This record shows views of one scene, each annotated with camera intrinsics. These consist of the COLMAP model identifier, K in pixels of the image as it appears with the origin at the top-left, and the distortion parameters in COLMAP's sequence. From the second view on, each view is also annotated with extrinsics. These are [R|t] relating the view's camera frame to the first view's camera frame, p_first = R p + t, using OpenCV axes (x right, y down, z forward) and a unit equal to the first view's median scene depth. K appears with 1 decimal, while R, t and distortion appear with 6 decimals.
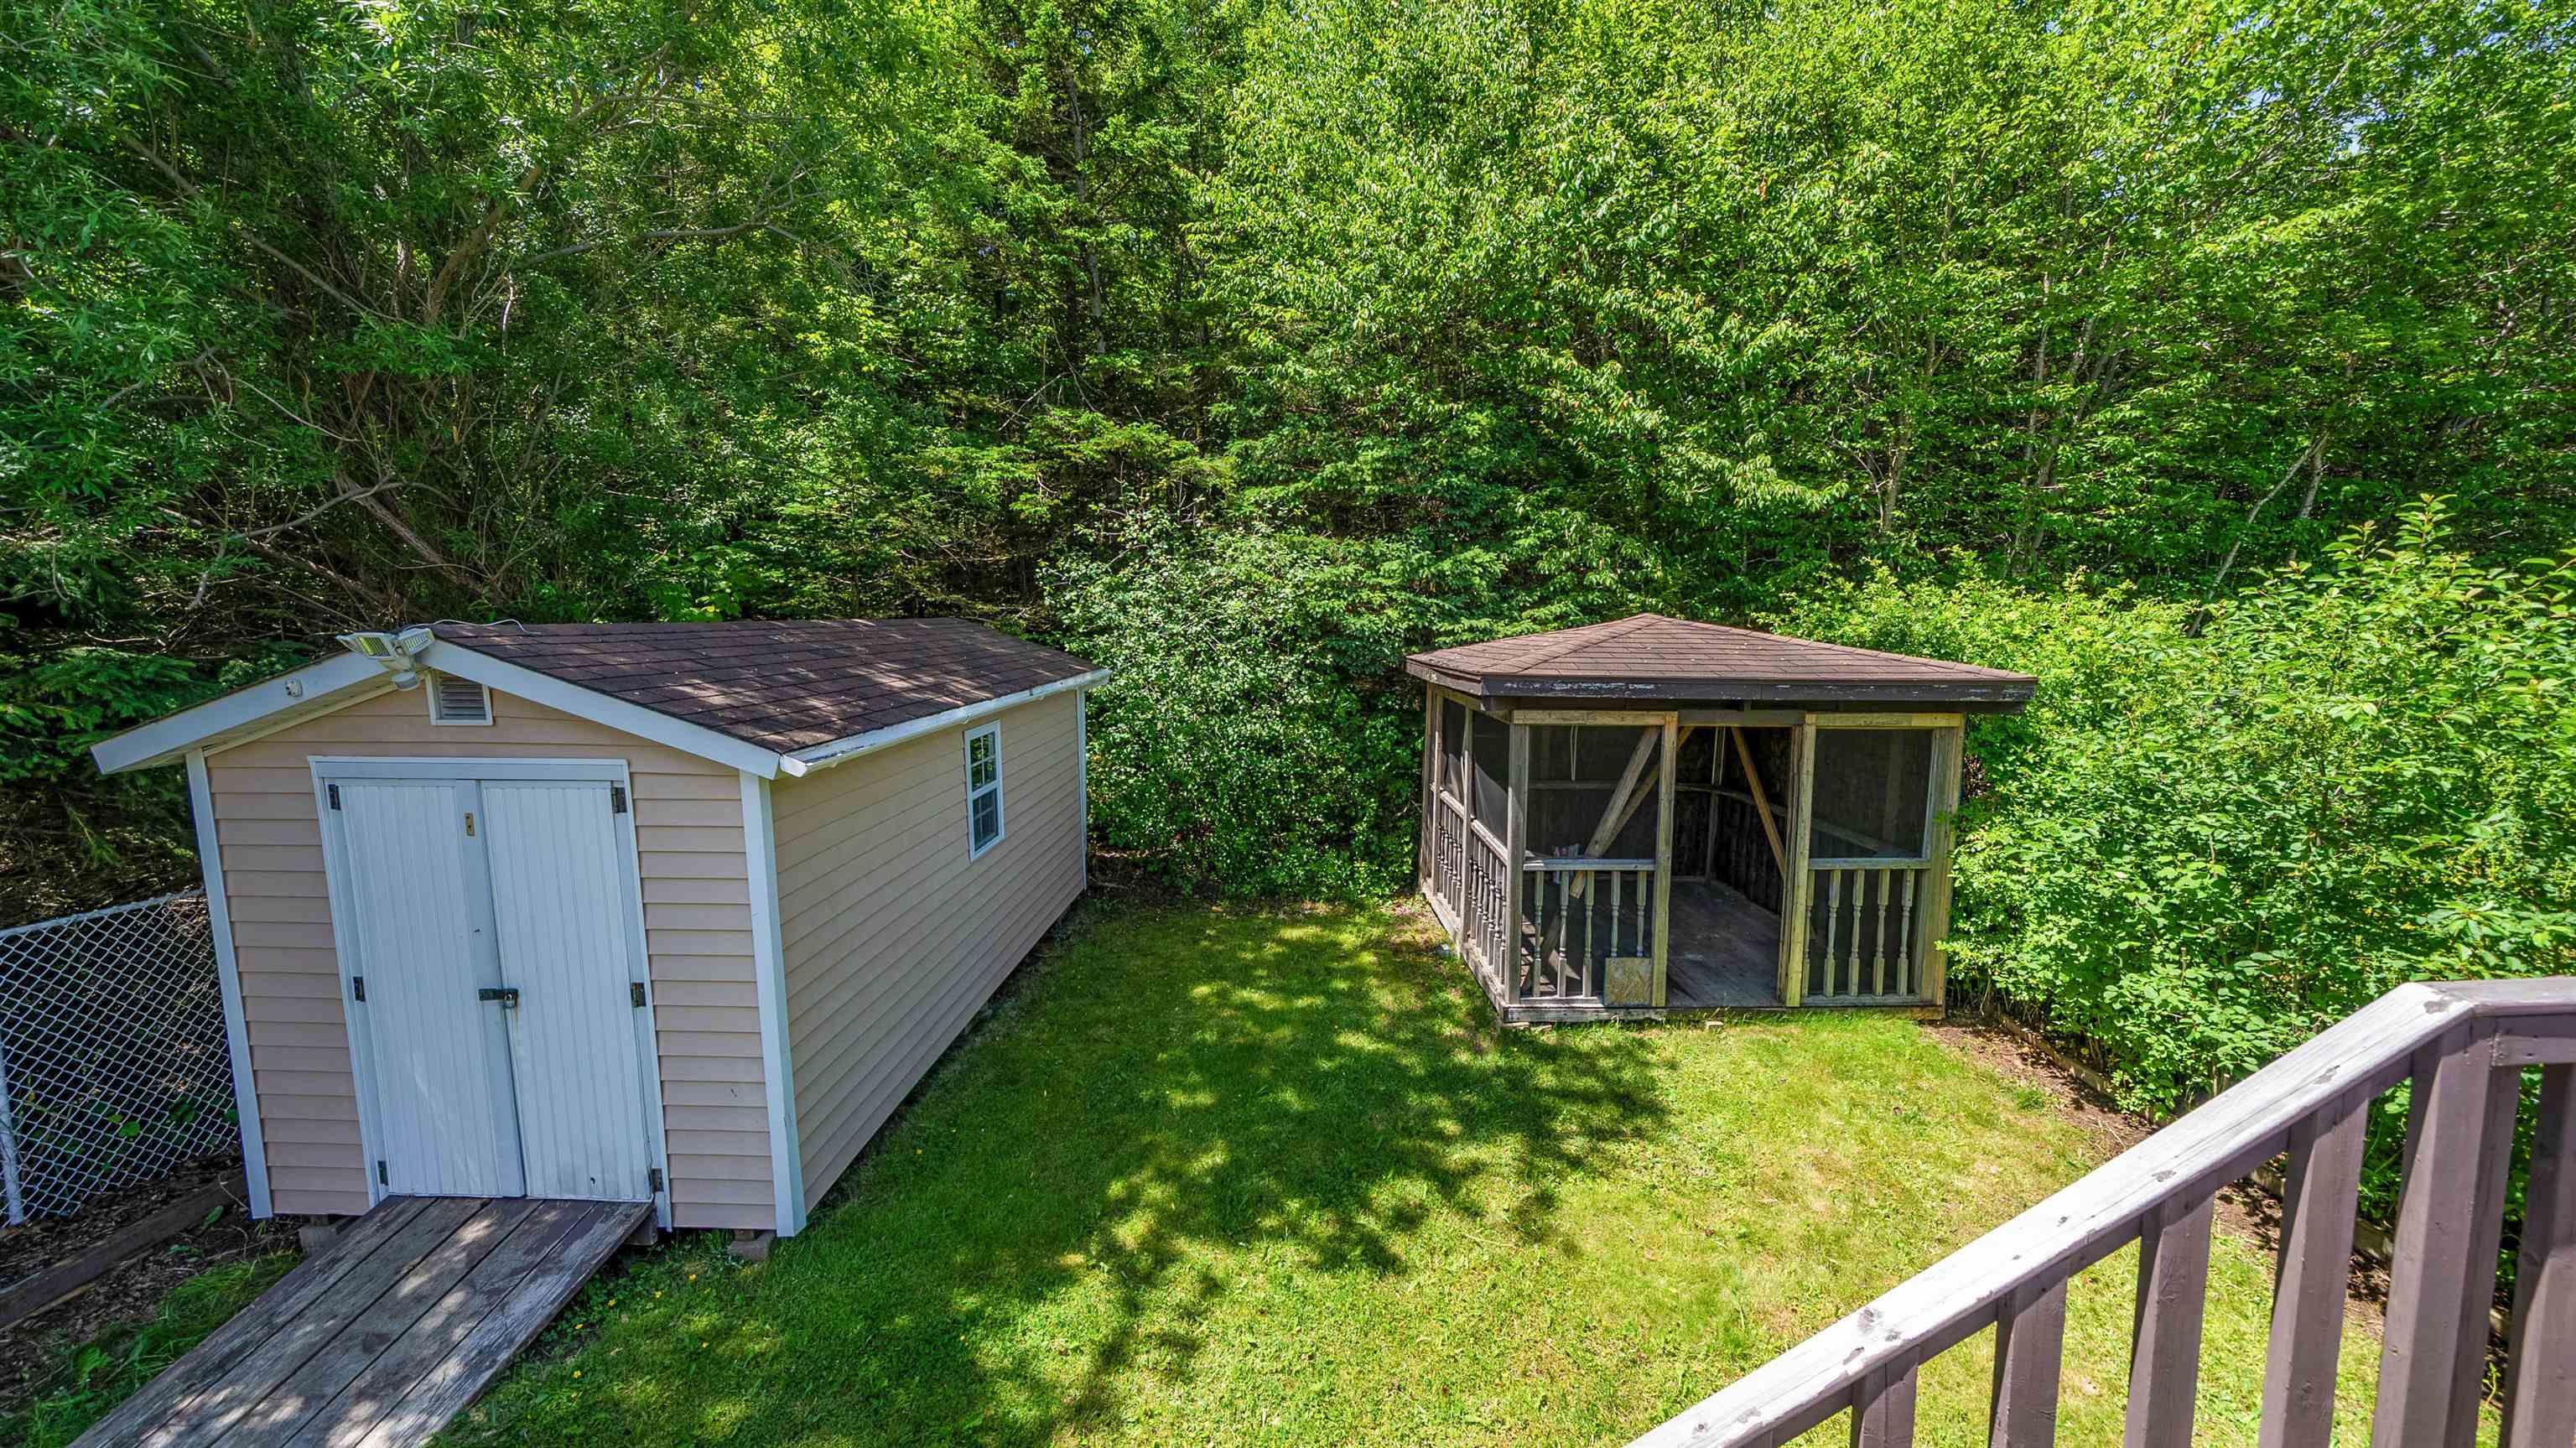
lens RADIAL K [[872.2, 0, 1288.0], [0, 872.2, 724.0], [0, 0, 1]] dist [0.000675, -0.004163]
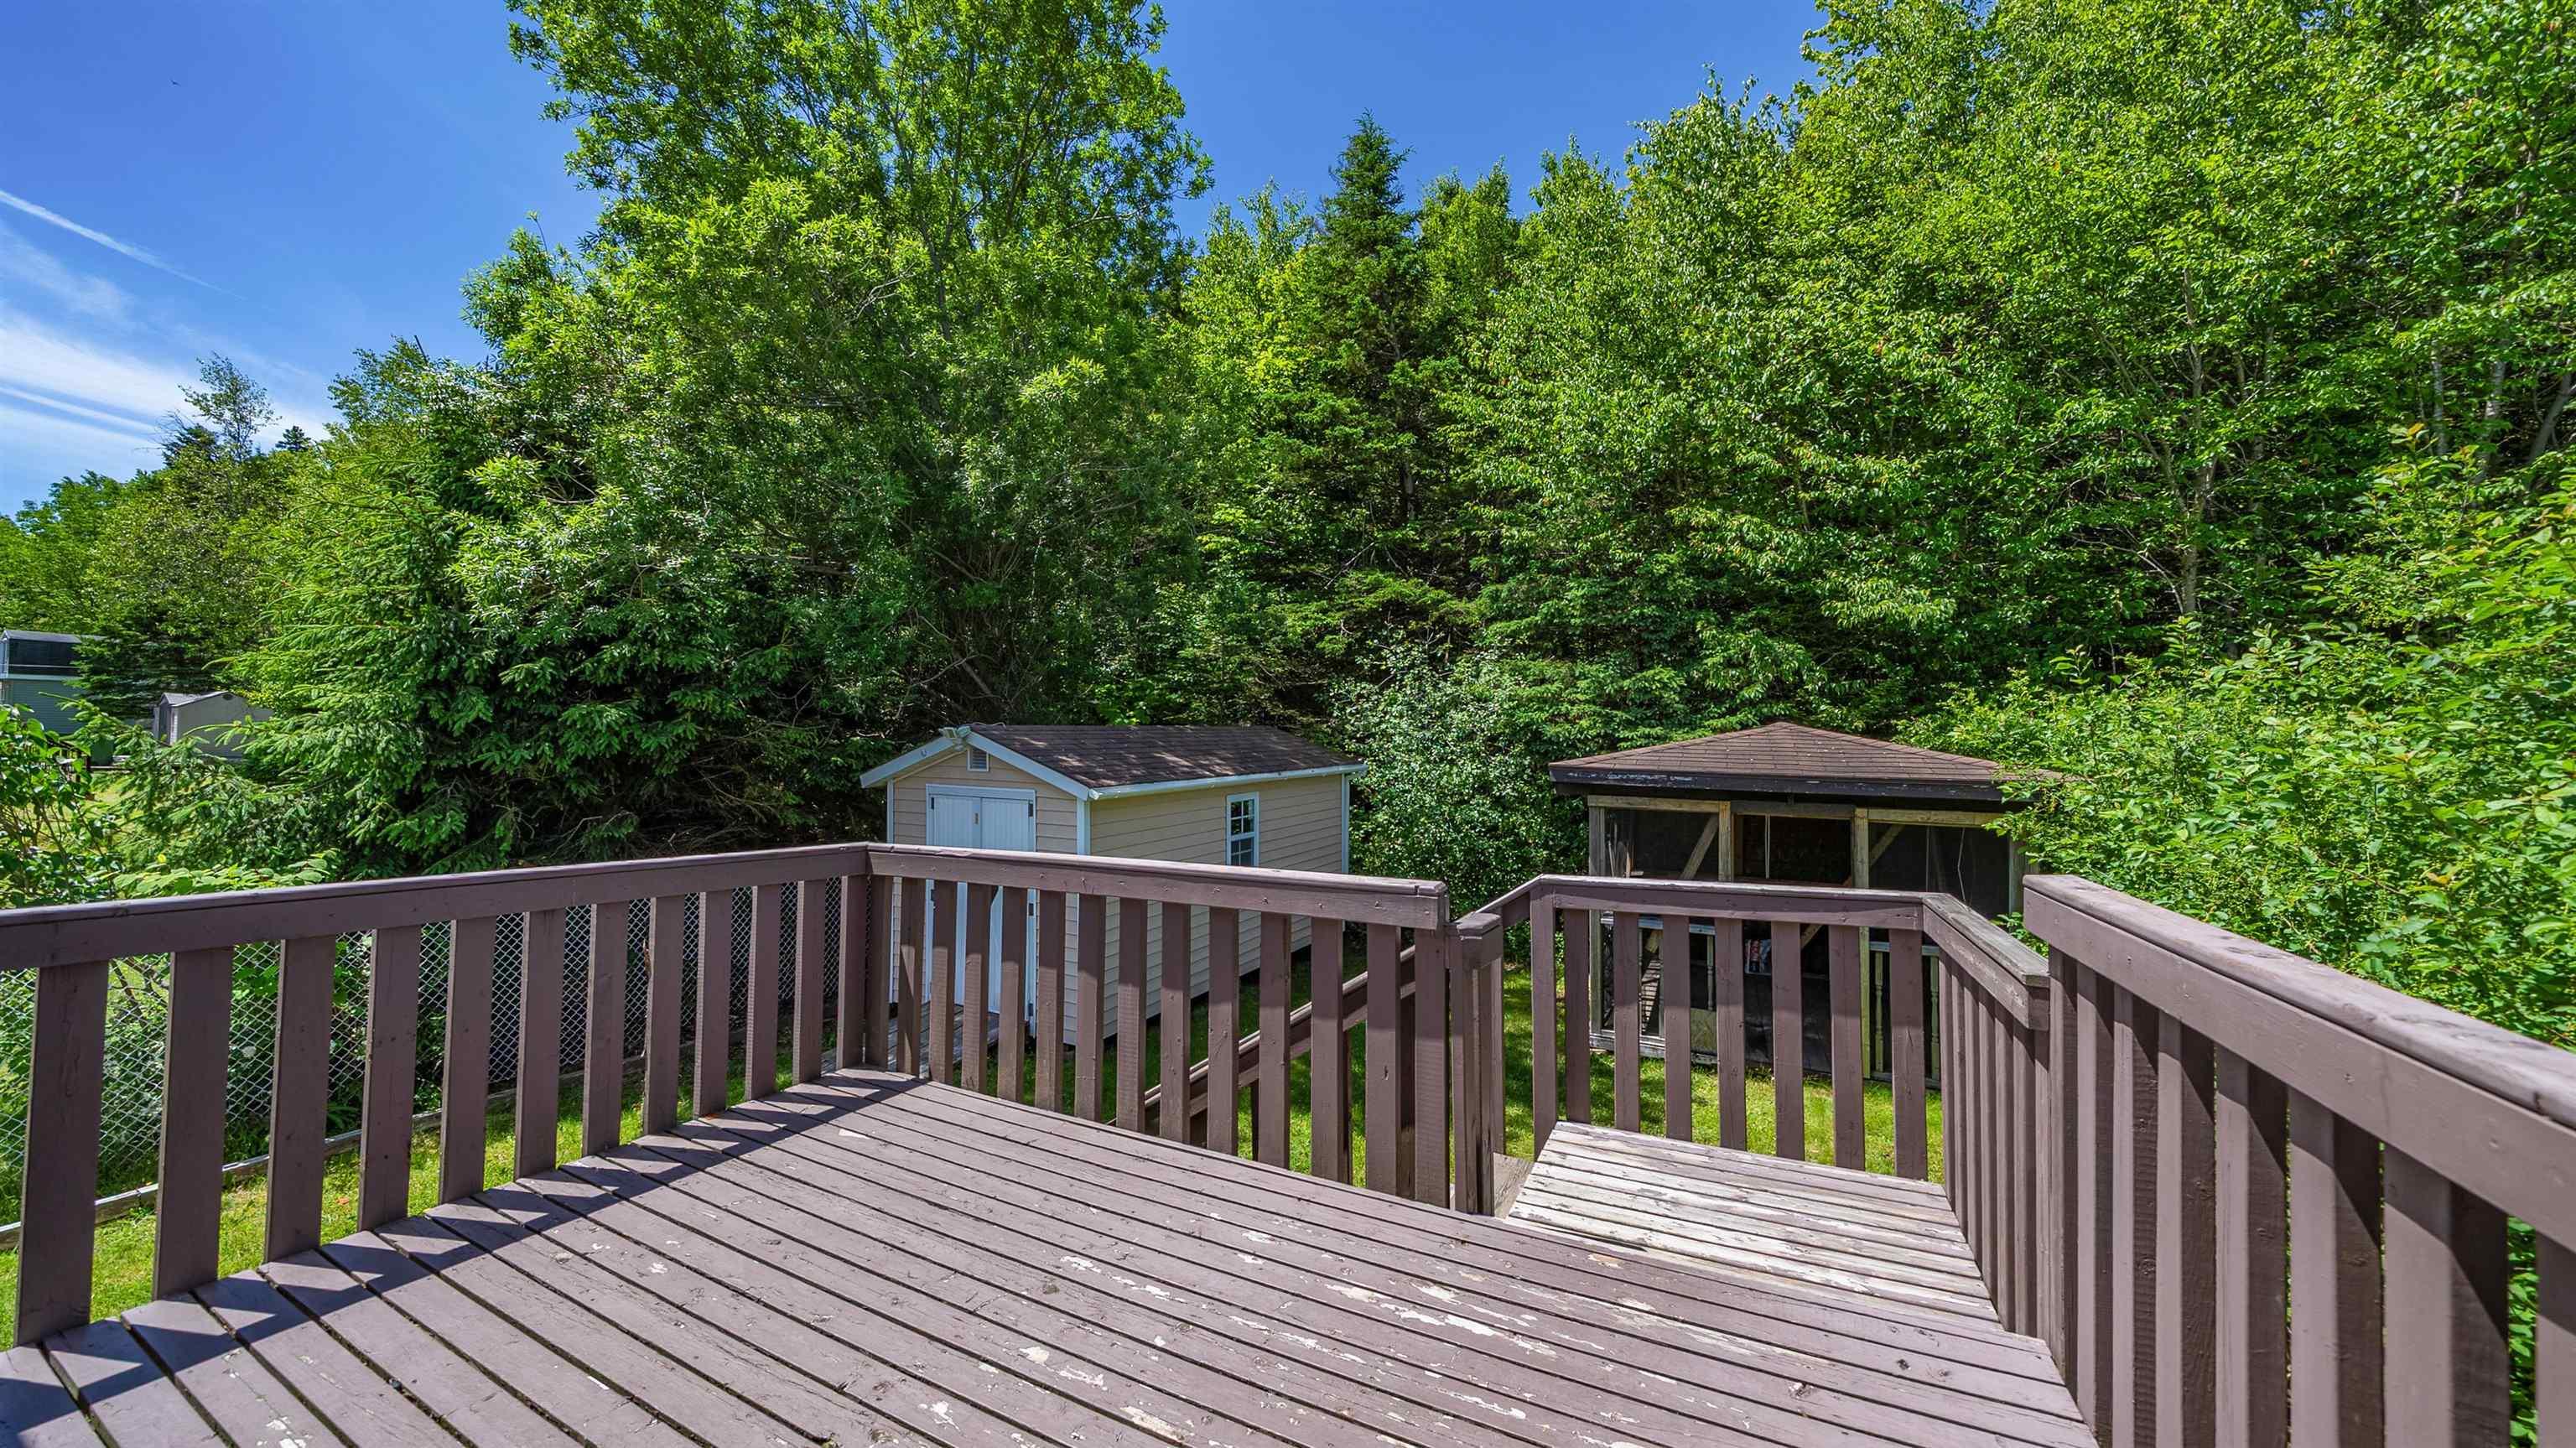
lens RADIAL K [[890.6, 0, 1288.0], [0, 890.6, 724.0], [0, 0, 1]] dist [0.000666, 0.000000]
pose [[0.886720, 0.000860, -0.462307, 0.316164], [-0.060592, 0.991588, -0.114374, 0.038336], [0.458320, 0.129430, 0.879313, -0.254795]]
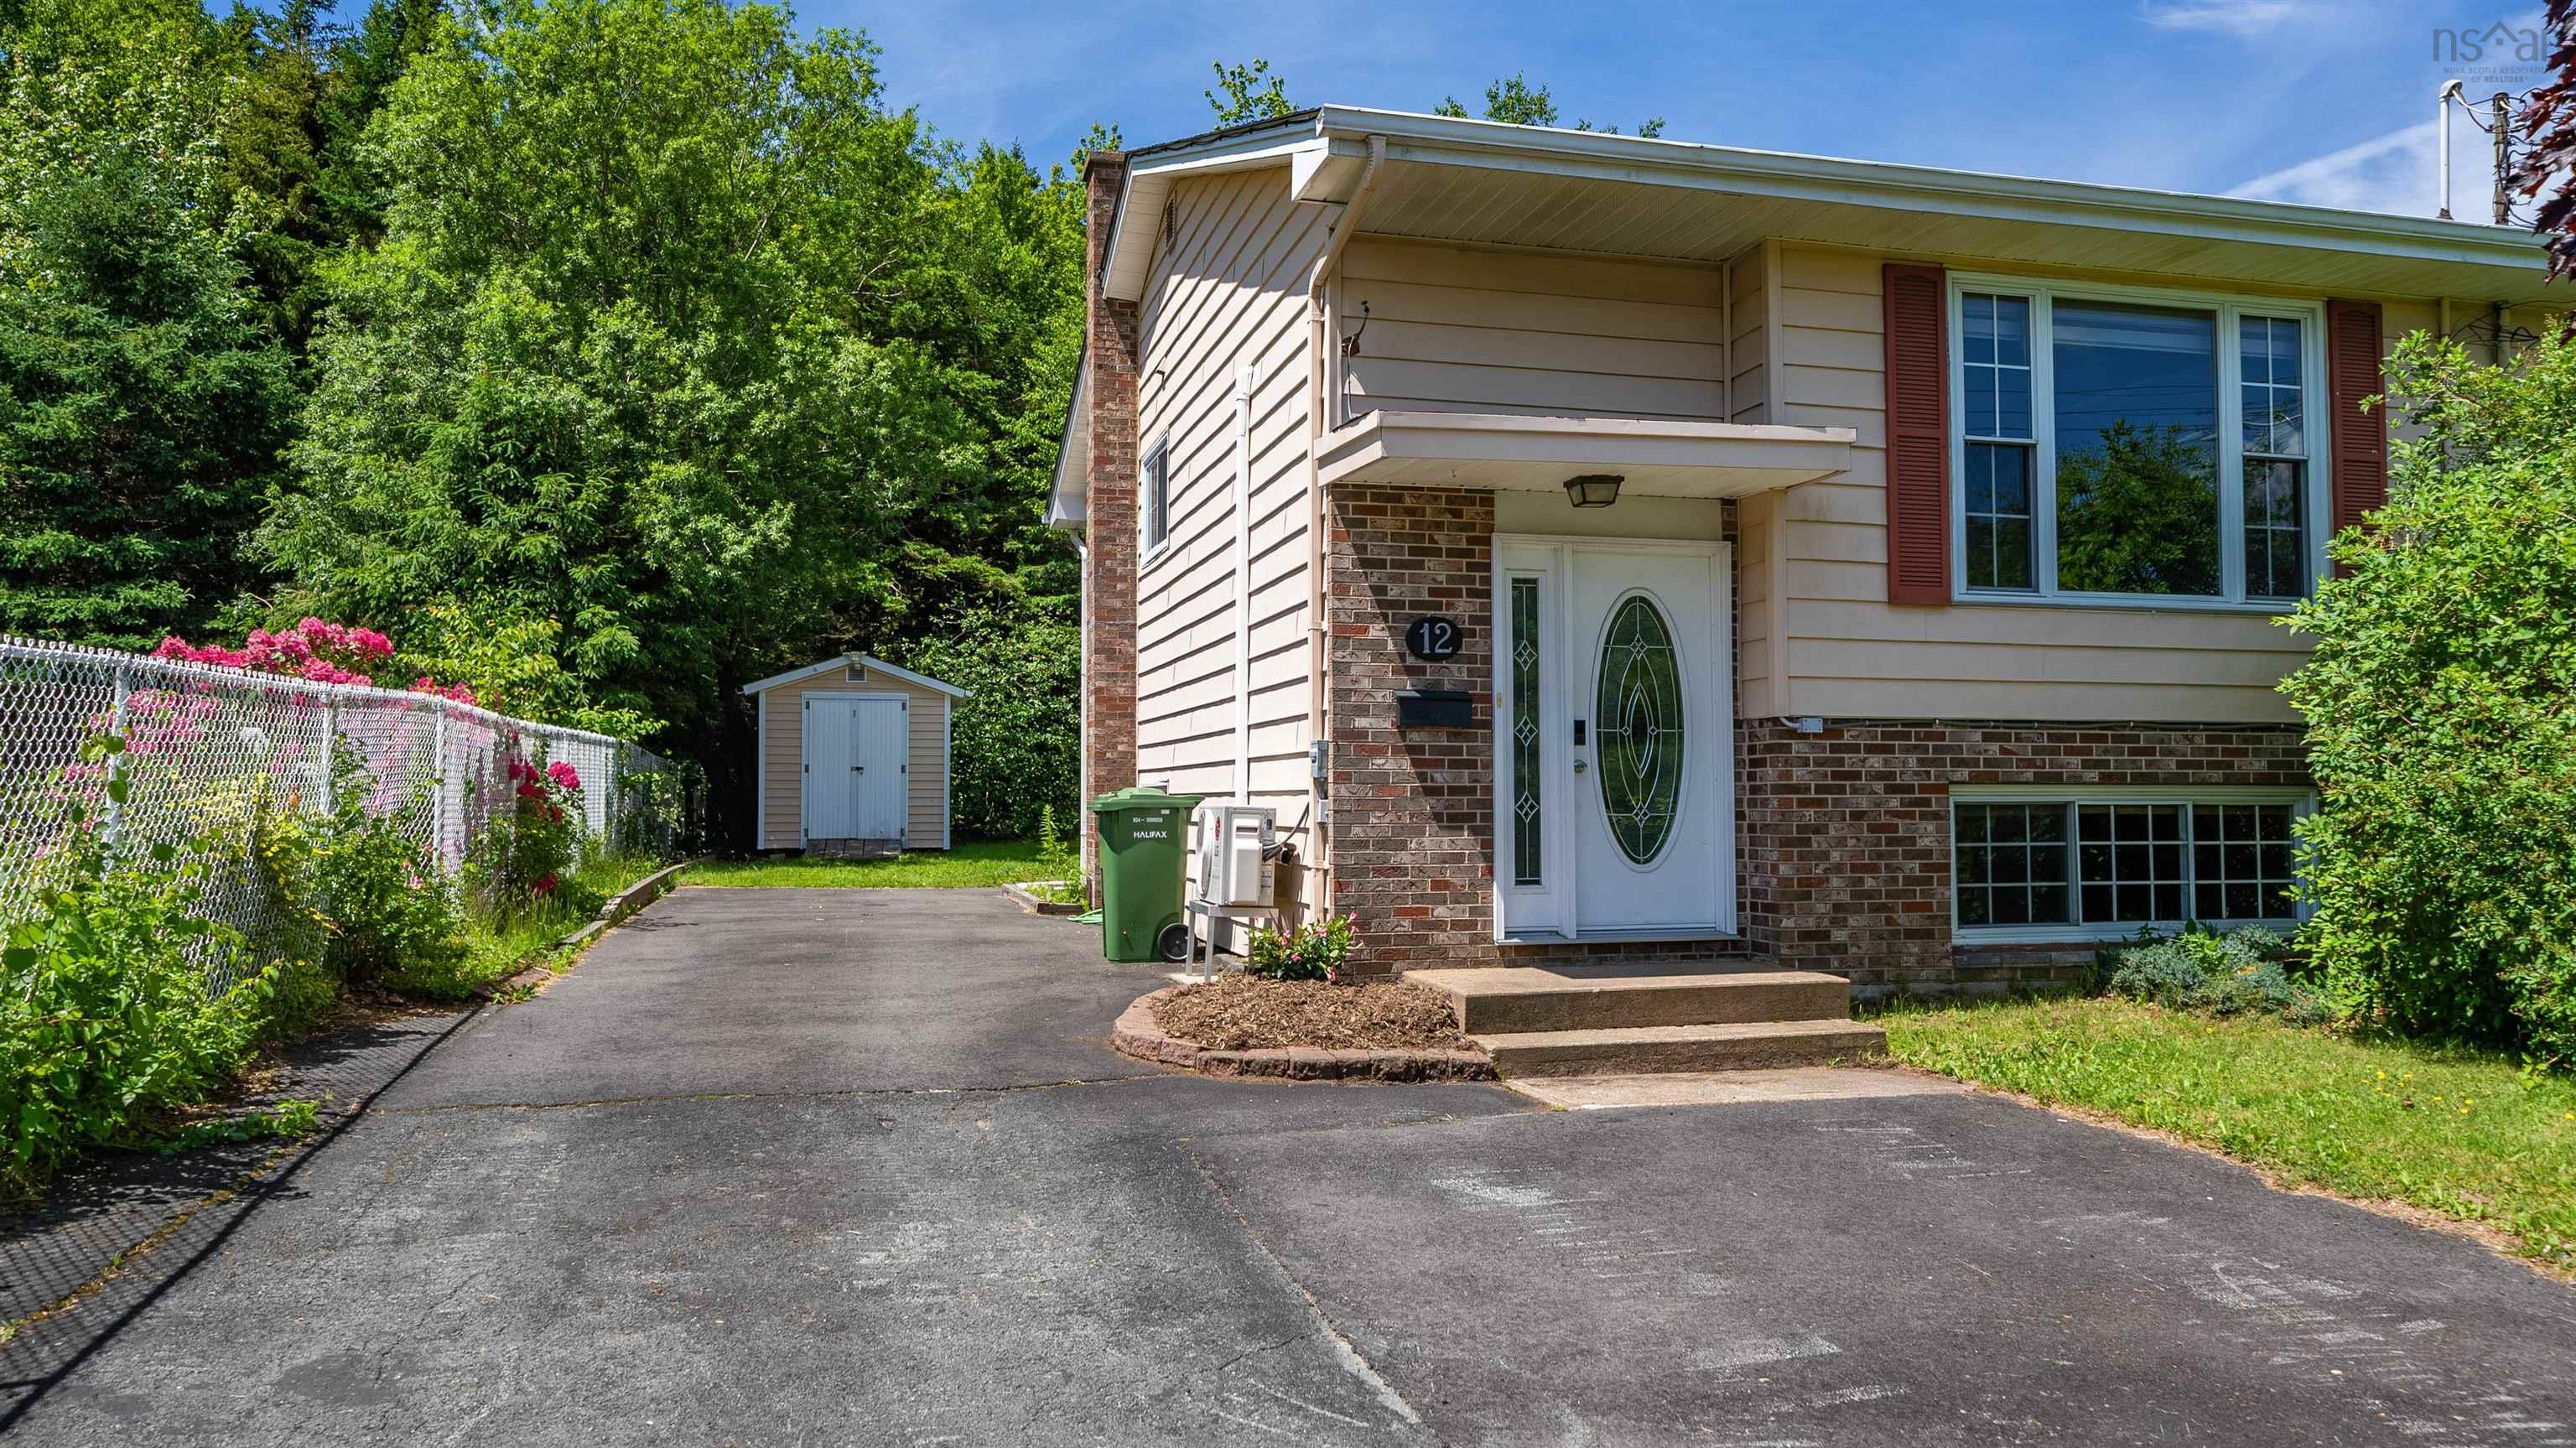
lens RADIAL K [[1727.1, 0, 1288.0], [0, 1727.1, 724.0], [0, 0, 1]] dist [-0.000134, -0.000045]
pose [[0.969631, 0.012873, 0.244234, -0.406202], [0.023007, 0.989384, -0.143489, 0.473475], [-0.243488, 0.144751, 0.959042, -2.354604]]
